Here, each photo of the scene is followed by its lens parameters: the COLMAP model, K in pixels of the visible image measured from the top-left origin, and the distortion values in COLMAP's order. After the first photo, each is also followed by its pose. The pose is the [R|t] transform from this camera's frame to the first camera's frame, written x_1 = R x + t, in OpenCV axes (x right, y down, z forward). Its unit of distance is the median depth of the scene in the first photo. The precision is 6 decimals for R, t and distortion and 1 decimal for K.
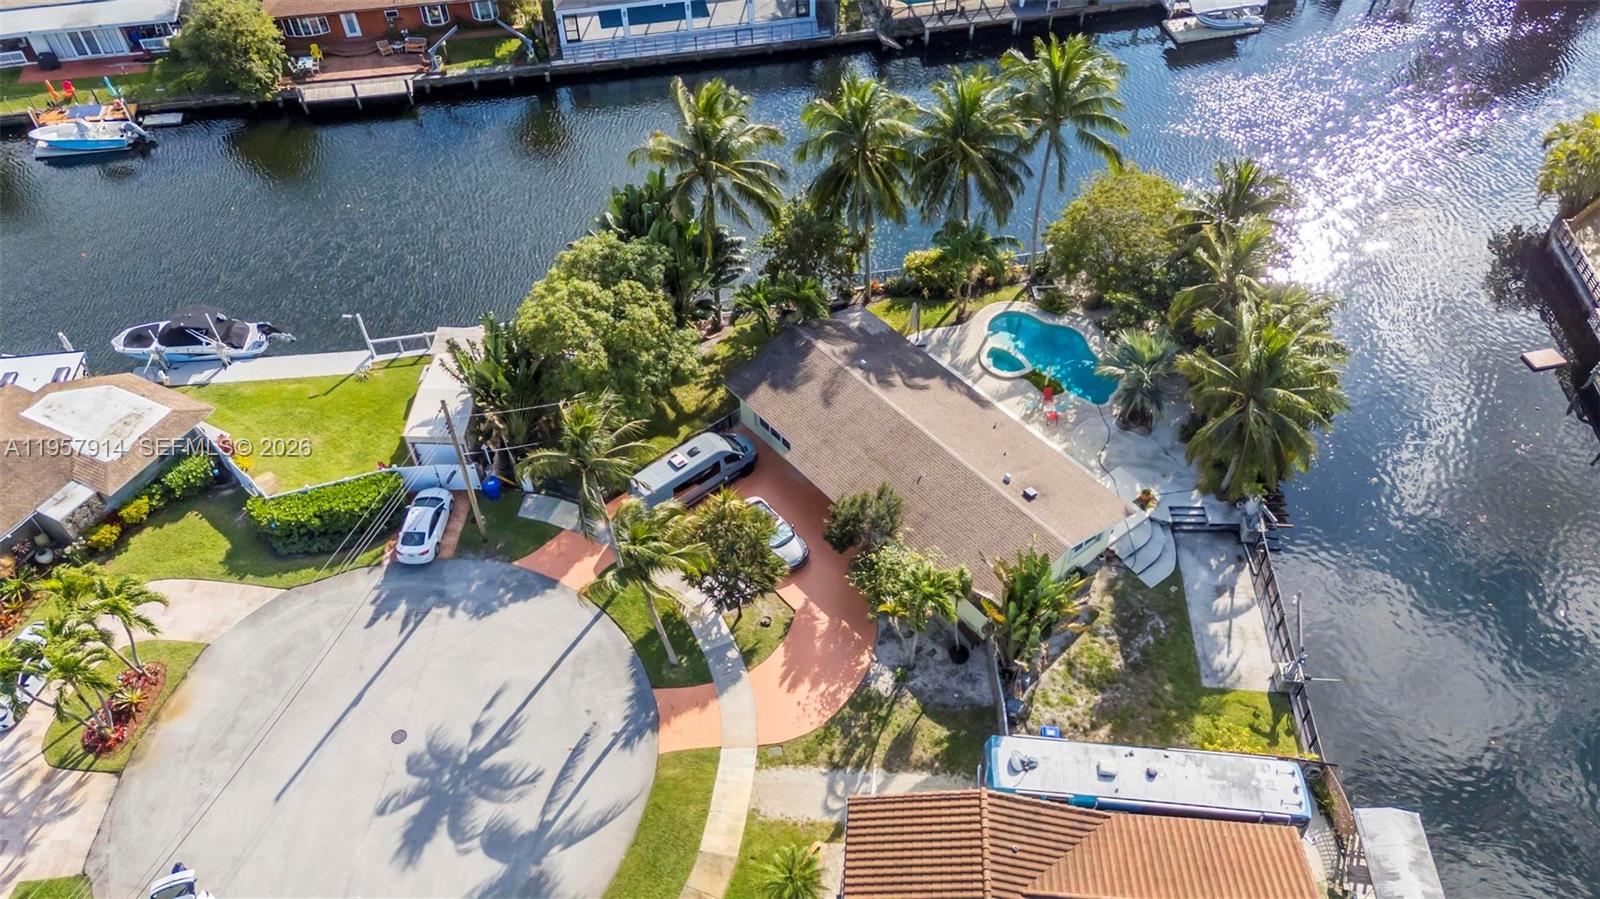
lens RADIAL K [[1159.8, 0, 804.2], [0, 1159.8, 464.0], [0, 0, 1]] dist [0.066975, 0.006576]
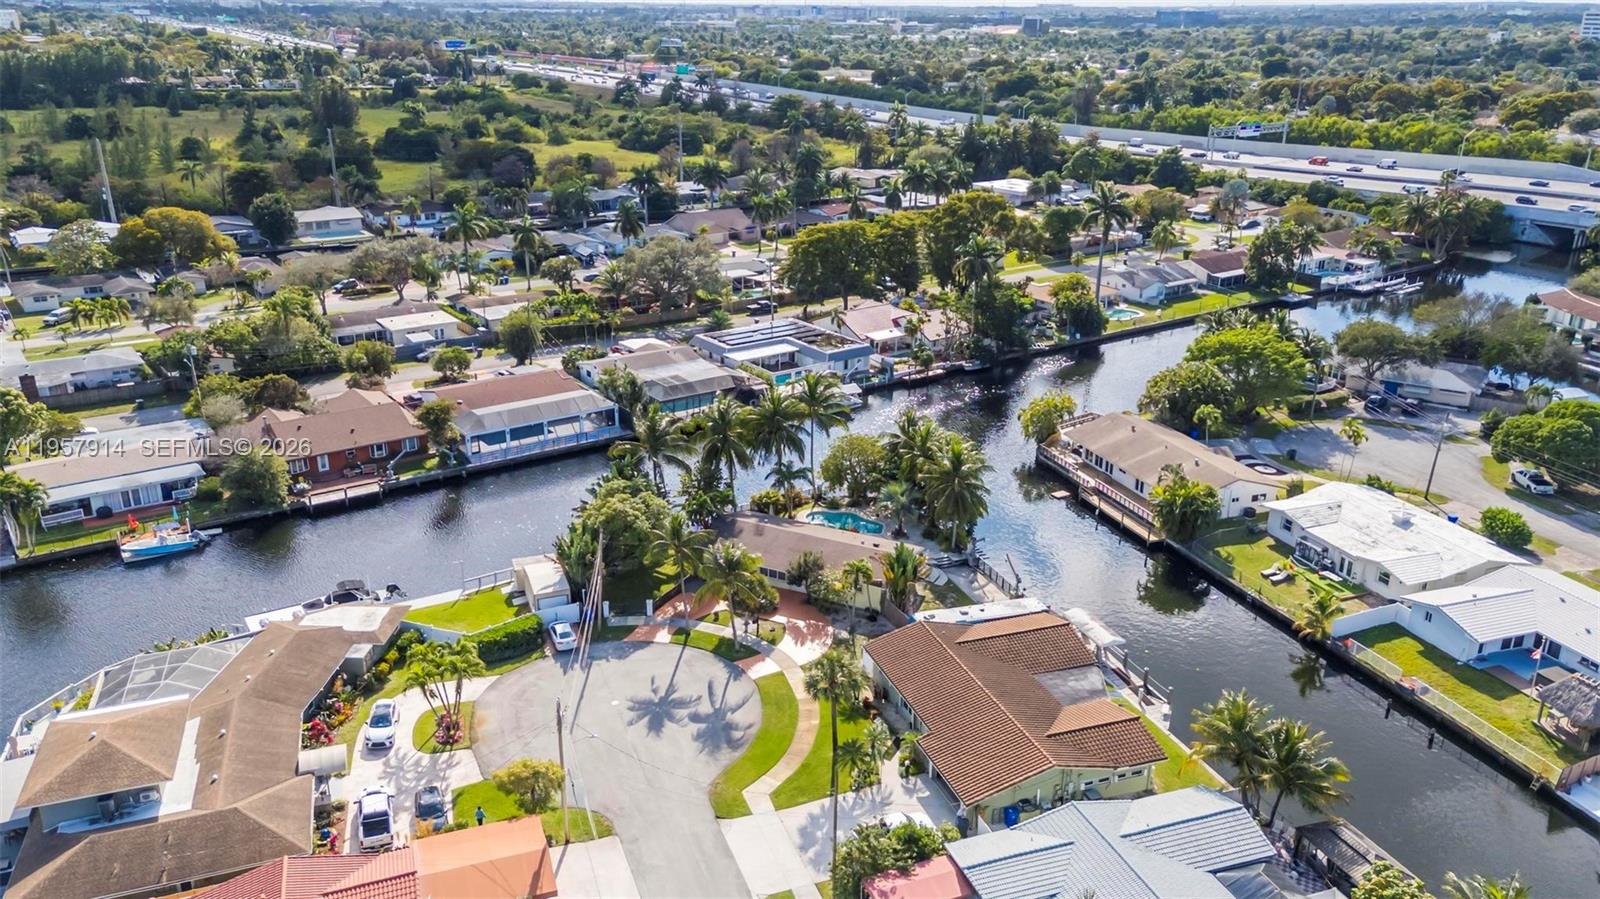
lens RADIAL K [[1190.6, 0, 804.6], [0, 1190.6, 452.9], [0, 0, 1]] dist [0.078596, 0.001294]
pose [[0.910667, -0.124385, 0.393972, -0.684680], [0.292273, 0.867942, -0.401564, 0.653278], [-0.291997, 0.480838, 0.826760, -0.714563]]
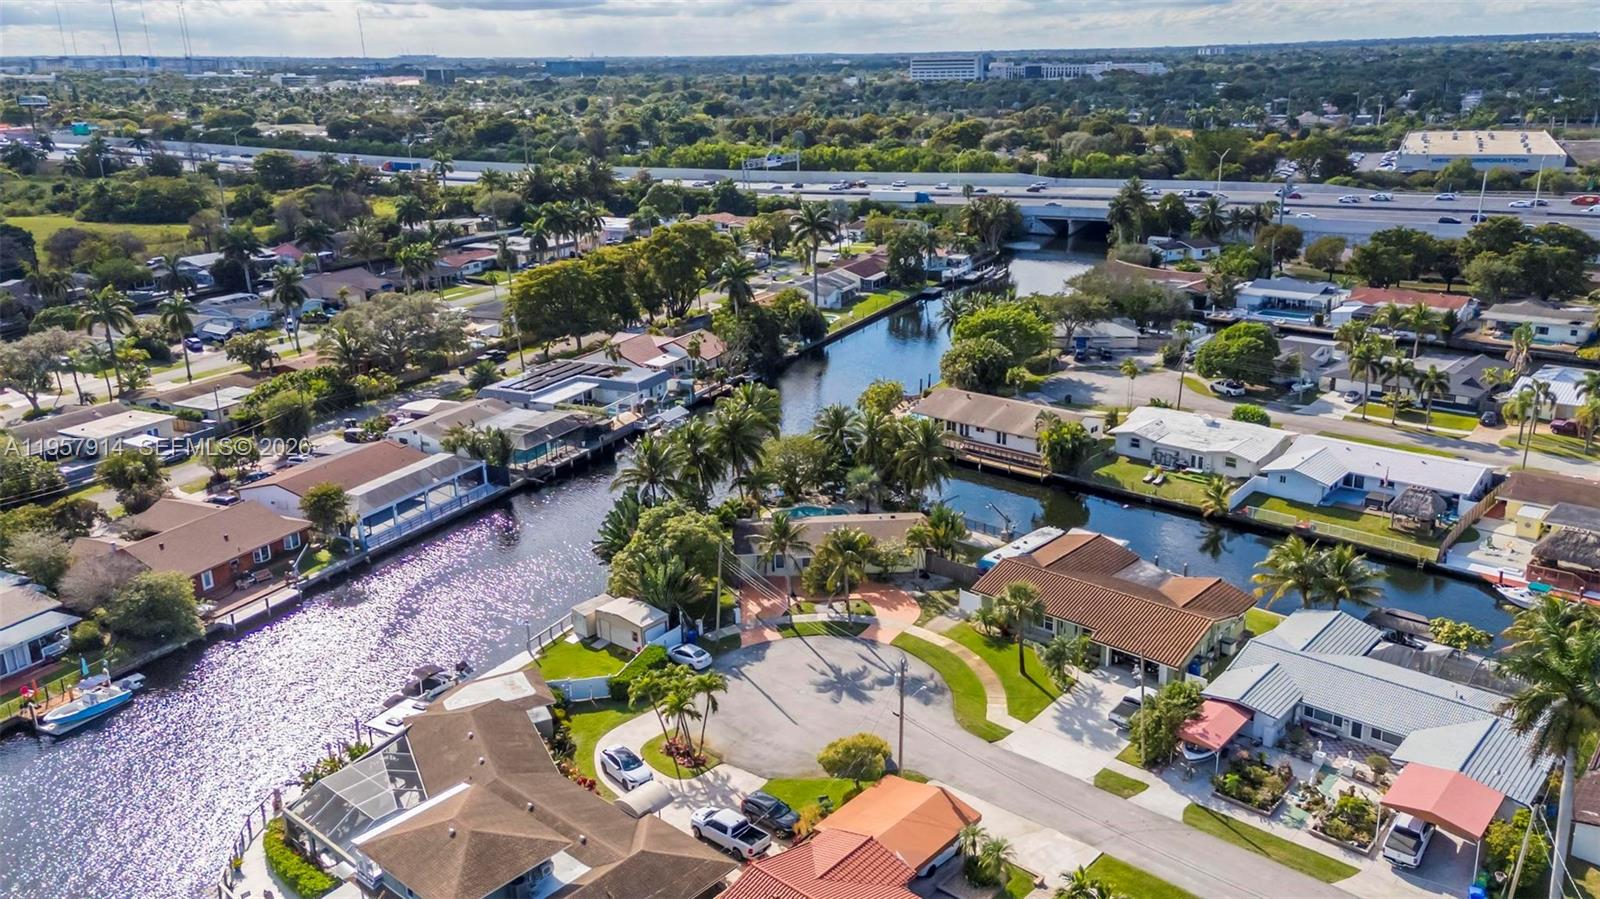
lens RADIAL K [[1220.5, 0, 842.6], [0, 1220.5, 413.7], [0, 0, 1]] dist [0.081599, -0.000091]
pose [[0.591039, -0.224182, 0.774865, -1.567641], [0.604310, 0.759345, -0.241254, 0.367939], [-0.534305, 0.610849, 0.584278, -0.414943]]
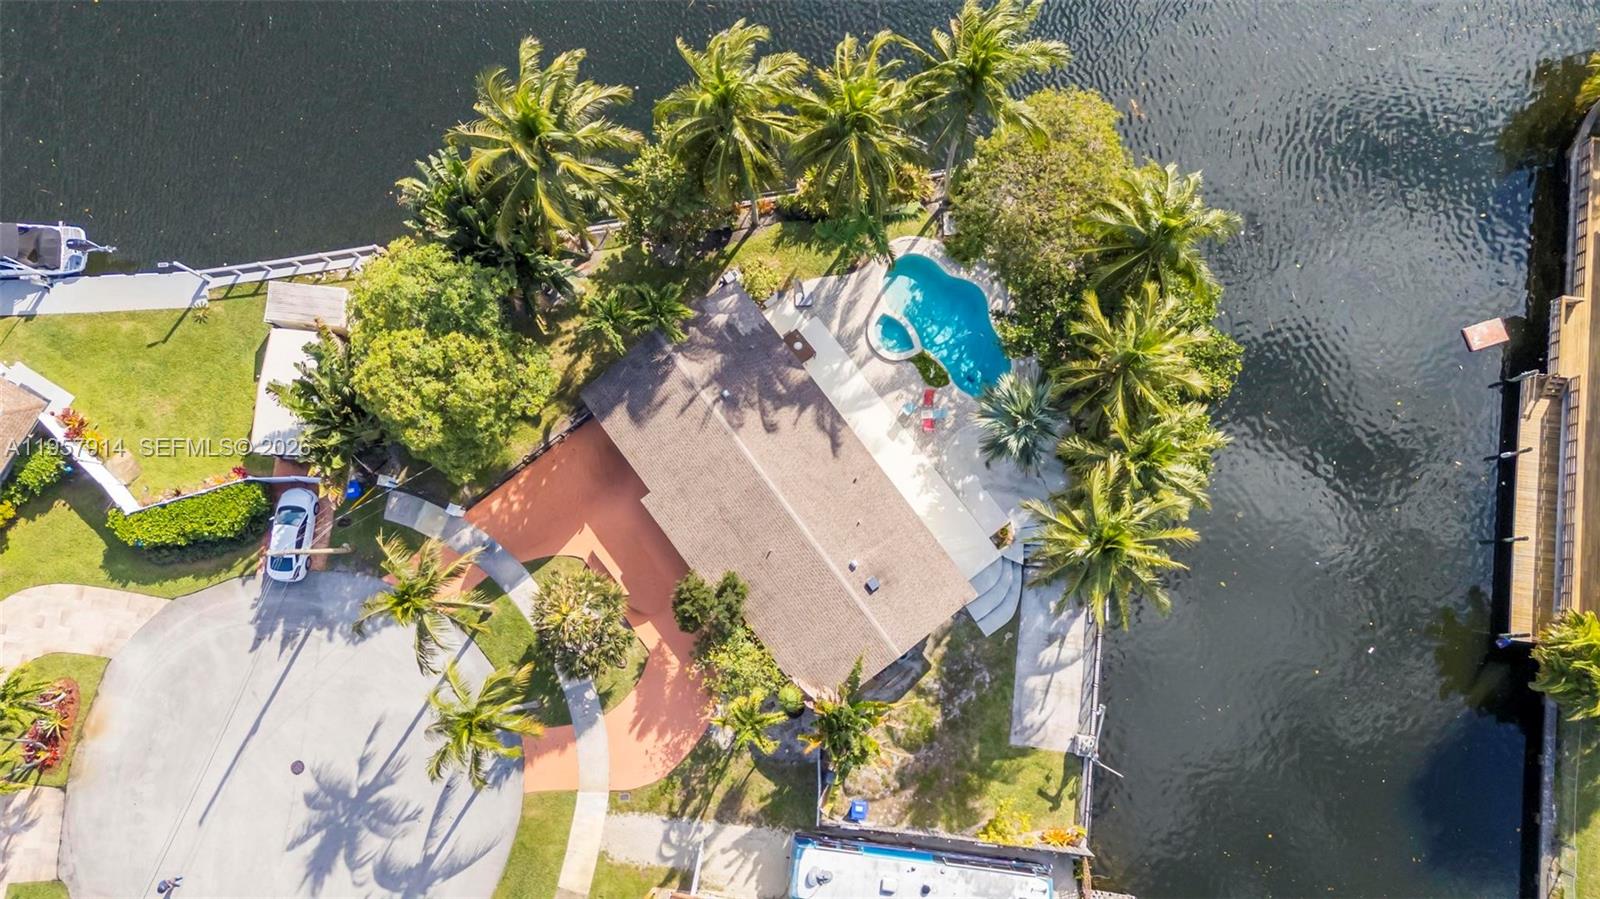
lens RADIAL K [[1146.3, 0, 805.7], [0, 1146.3, 450.9], [0, 0, 1]] dist [0.065235, -0.006405]
pose [[0.998996, 0.042600, -0.013859, 0.139995], [-0.026980, 0.819120, 0.572987, -0.621669], [0.035761, -0.572038, 0.819447, 0.235584]]
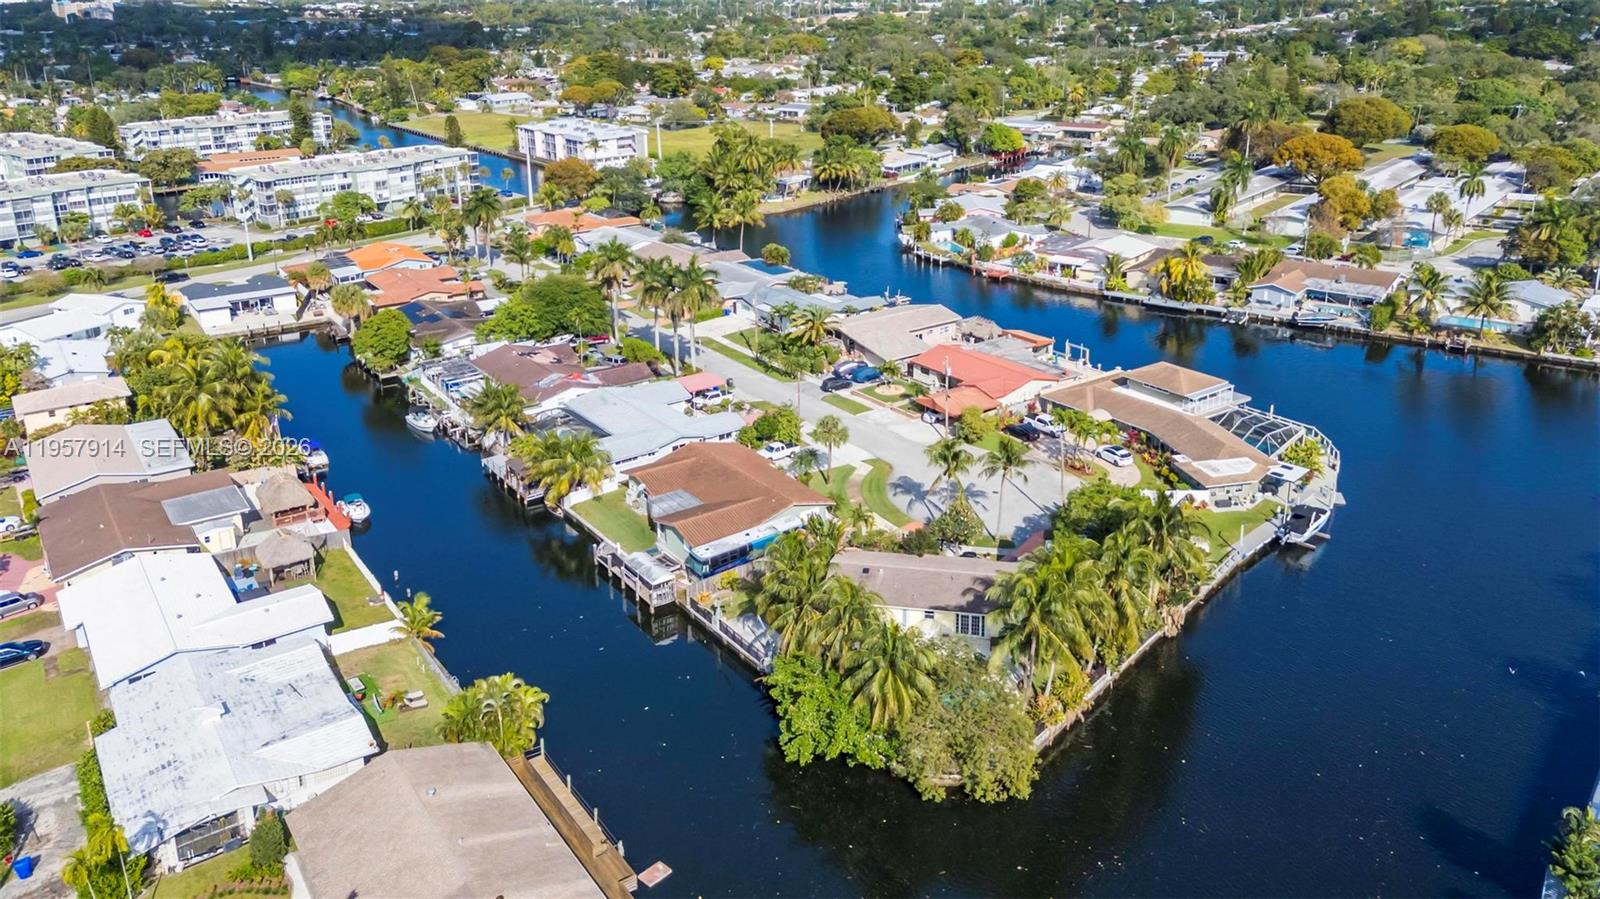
lens RADIAL K [[1159.8, 0, 804.2], [0, 1159.8, 464.0], [0, 0, 1]] dist [0.066975, 0.006576]
pose [[-0.774066, 0.268413, -0.573390, 1.266866], [-0.451300, 0.401245, 0.797076, -1.456707], [0.444016, 0.875761, -0.189456, 1.120661]]
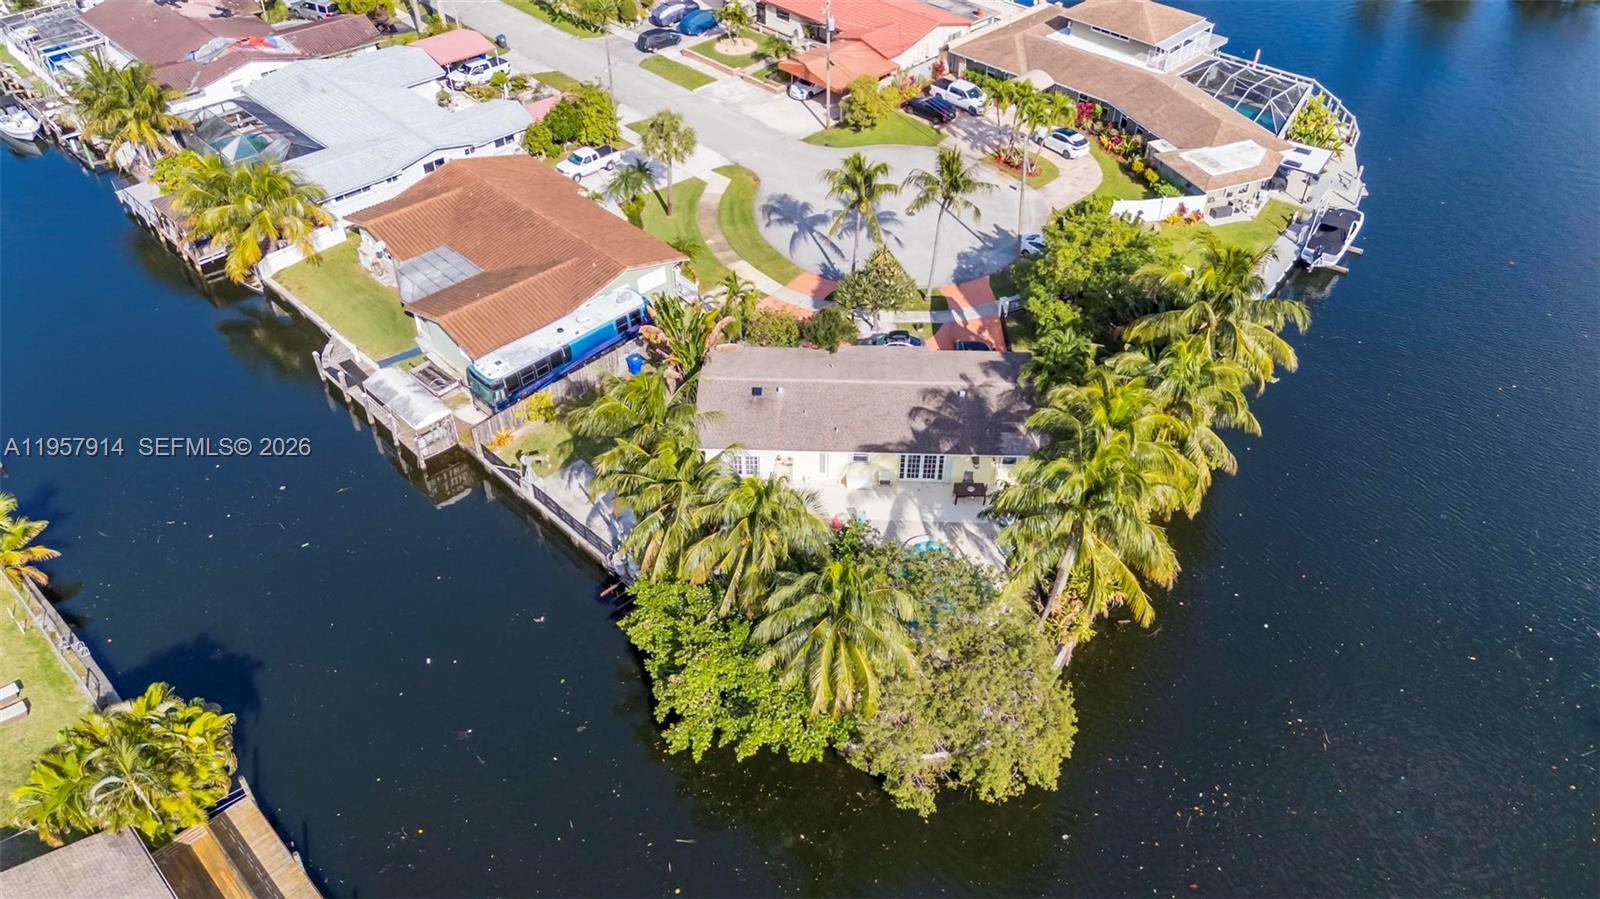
lens RADIAL K [[1159.8, 0, 804.2], [0, 1159.8, 464.0], [0, 0, 1]] dist [0.066975, 0.006576]
pose [[-0.656117, 0.501995, -0.563482, 0.853340], [-0.558429, 0.179278, 0.809948, -0.937362], [0.507610, 0.846085, 0.162702, 0.859782]]
